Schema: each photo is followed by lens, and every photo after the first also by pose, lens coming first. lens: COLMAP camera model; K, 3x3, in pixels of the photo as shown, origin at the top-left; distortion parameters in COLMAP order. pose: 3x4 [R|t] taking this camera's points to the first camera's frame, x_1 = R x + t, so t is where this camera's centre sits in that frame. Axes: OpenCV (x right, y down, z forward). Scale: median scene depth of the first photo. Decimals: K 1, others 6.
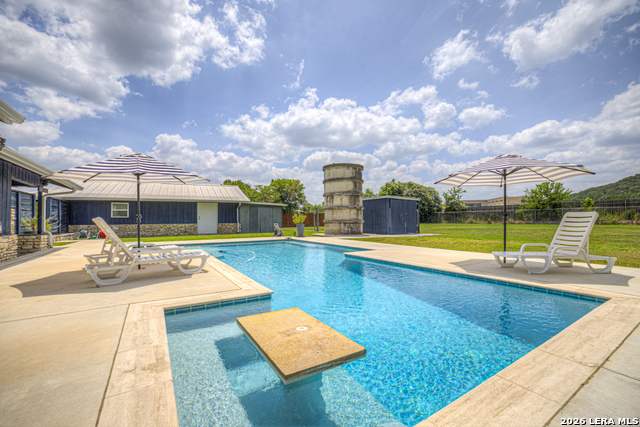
lens RADIAL K [[270.7, 0, 321.6], [0, 270.7, 213.8], [0, 0, 1]] dist [-0.025282, 0.002144]
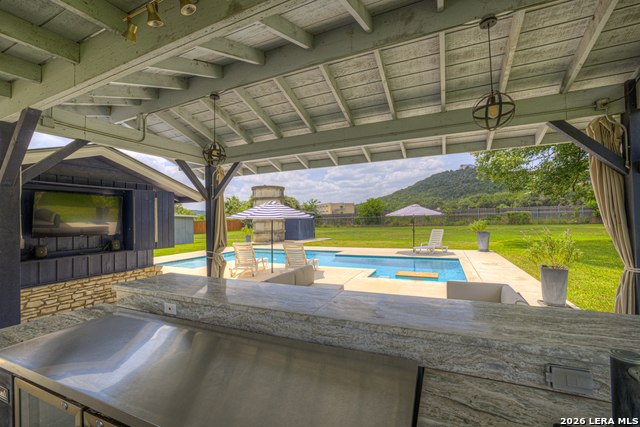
lens RADIAL K [[270.7, 0, 319.3], [0, 270.7, 217.2], [0, 0, 1]] dist [-0.025282, 0.002144]
pose [[0.833156, -0.007846, 0.552983, -0.421447], [0.006375, 0.999969, 0.004582, -0.042413], [-0.553002, -0.000293, 0.833180, -0.160884]]
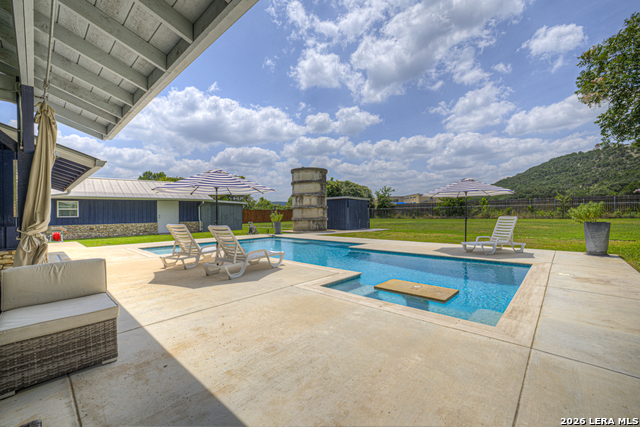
lens RADIAL K [[270.7, 0, 319.9], [0, 270.7, 211.9], [0, 0, 1]] dist [-0.025282, 0.002144]
pose [[0.965757, -0.003502, 0.259423, -0.172477], [0.000116, 0.999915, 0.013068, -0.016806], [-0.259447, -0.012590, 0.965675, -0.088852]]
